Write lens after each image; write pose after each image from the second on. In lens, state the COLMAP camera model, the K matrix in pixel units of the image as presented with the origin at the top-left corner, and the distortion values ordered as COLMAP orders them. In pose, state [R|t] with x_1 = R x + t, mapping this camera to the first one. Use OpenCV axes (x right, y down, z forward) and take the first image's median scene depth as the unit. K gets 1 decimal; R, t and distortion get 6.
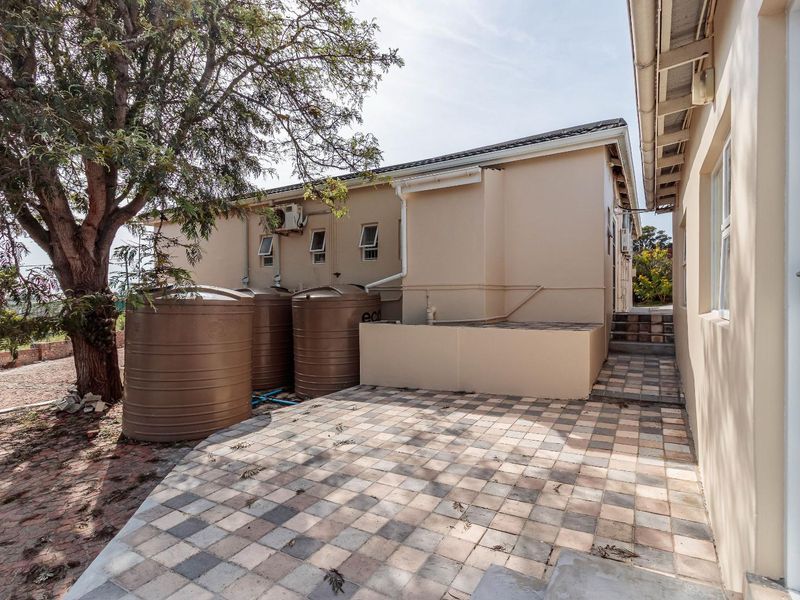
lens RADIAL K [[401.8, 0, 400.0], [0, 401.8, 300.0], [0, 0, 1]] dist [0.000468, -0.000239]
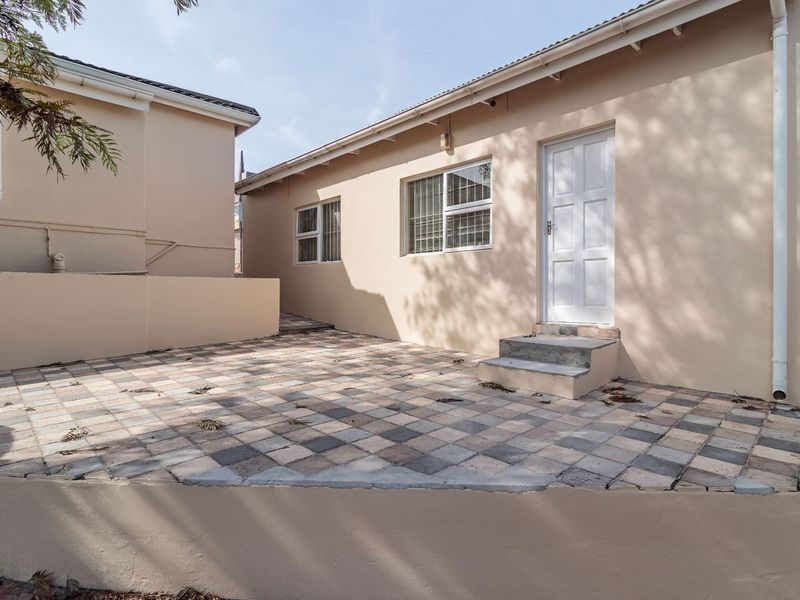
lens RADIAL K [[415.7, 0, 404.3], [0, 415.7, 285.6], [0, 0, 1]] dist [0.000540, -0.000143]
pose [[0.281157, 0.015234, 0.959541, -1.008018], [-0.003139, 0.999883, -0.014954, 0.184422], [-0.959657, 0.001192, 0.281172, 0.443168]]
